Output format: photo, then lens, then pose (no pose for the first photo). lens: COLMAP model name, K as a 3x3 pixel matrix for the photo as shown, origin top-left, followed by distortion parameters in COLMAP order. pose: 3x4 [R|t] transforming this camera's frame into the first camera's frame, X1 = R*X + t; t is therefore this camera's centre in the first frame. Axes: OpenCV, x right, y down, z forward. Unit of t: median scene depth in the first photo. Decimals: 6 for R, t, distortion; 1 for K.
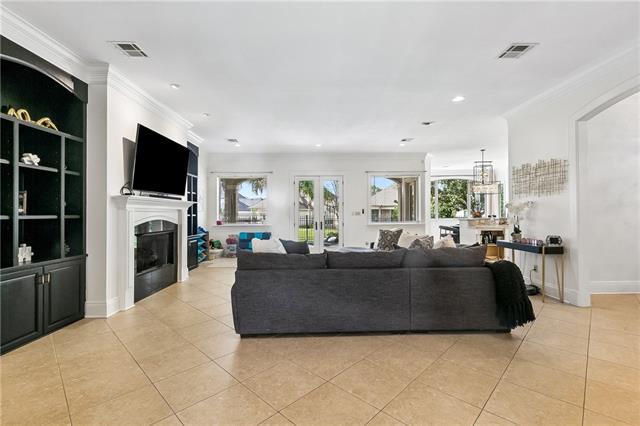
lens RADIAL K [[287.5, 0, 319.3], [0, 287.5, 213.7], [0, 0, 1]] dist [0.011456, 0.000588]
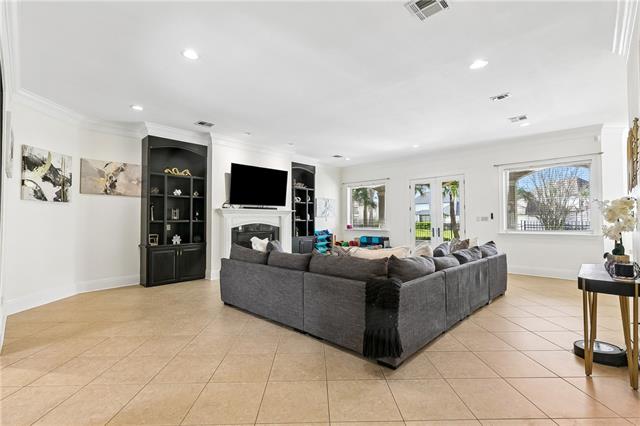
lens RADIAL K [[287.5, 0, 318.7], [0, 287.5, 214.7], [0, 0, 1]] dist [0.011456, 0.000588]
pose [[0.708089, -0.009995, -0.706052, 0.554860], [0.001071, 0.999914, -0.013081, -0.003060], [0.706122, 0.008506, 0.708039, 0.148441]]
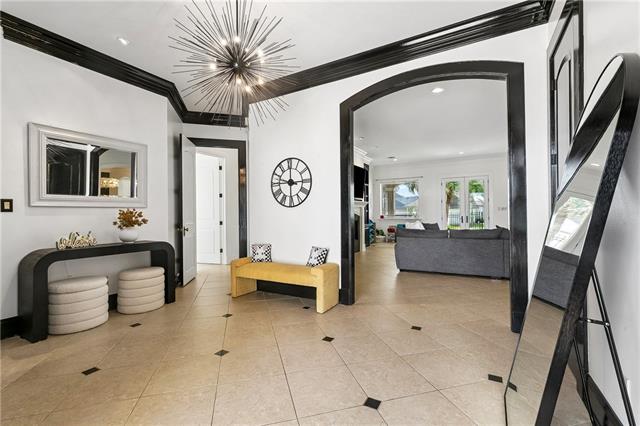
lens RADIAL K [[287.5, 0, 318.0], [0, 287.5, 214.6], [0, 0, 1]] dist [0.011456, 0.000588]
pose [[0.860726, -0.005545, -0.509039, 0.122324], [0.009128, 0.999948, 0.004542, 0.016355], [0.508987, -0.008556, 0.860732, -0.475890]]
